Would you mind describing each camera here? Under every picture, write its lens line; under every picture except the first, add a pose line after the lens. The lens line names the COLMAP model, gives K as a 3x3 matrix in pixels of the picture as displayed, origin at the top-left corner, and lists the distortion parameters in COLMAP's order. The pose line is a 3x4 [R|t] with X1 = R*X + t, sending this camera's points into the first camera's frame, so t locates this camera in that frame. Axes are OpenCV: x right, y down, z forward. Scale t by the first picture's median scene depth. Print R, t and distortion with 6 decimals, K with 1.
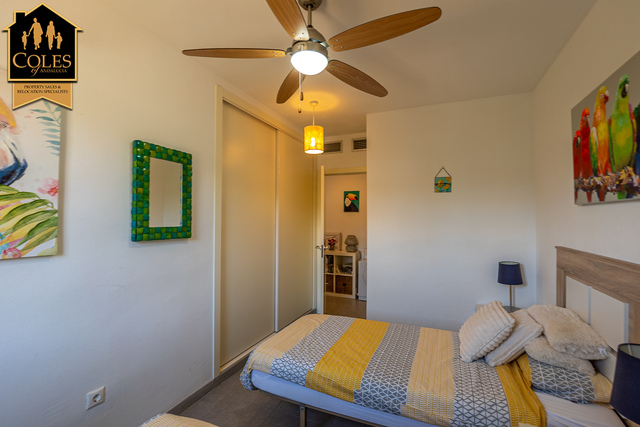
lens RADIAL K [[273.9, 0, 320.4], [0, 273.9, 218.8], [0, 0, 1]] dist [-0.012474, 0.000813]
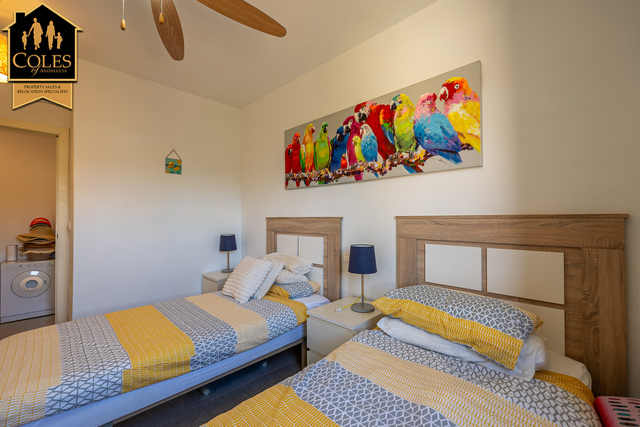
lens RADIAL K [[273.9, 0, 299.2], [0, 273.9, 218.1], [0, 0, 1]] dist [-0.012474, 0.000813]
pose [[0.406521, 0.004569, 0.913630, -0.620769], [-0.007576, 0.999970, -0.001630, 0.142592], [-0.913610, -0.006259, 0.406543, 0.278891]]
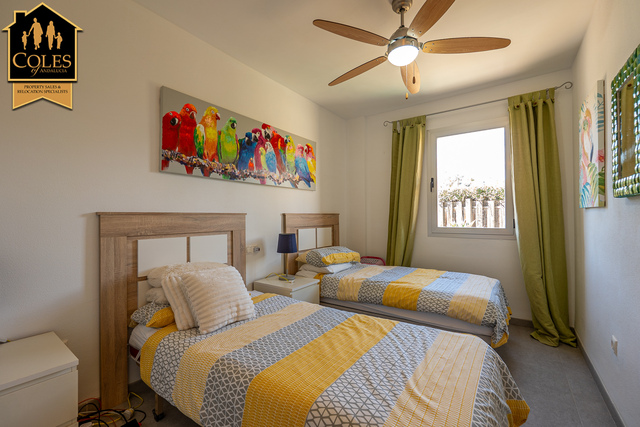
lens RADIAL K [[273.9, 0, 320.0], [0, 273.9, 213.6], [0, 0, 1]] dist [-0.012474, 0.000813]
pose [[-0.976615, 0.003532, 0.214968, 0.064048], [0.000287, 0.999886, -0.015127, 0.159125], [-0.214997, -0.014712, -0.976504, 2.218916]]
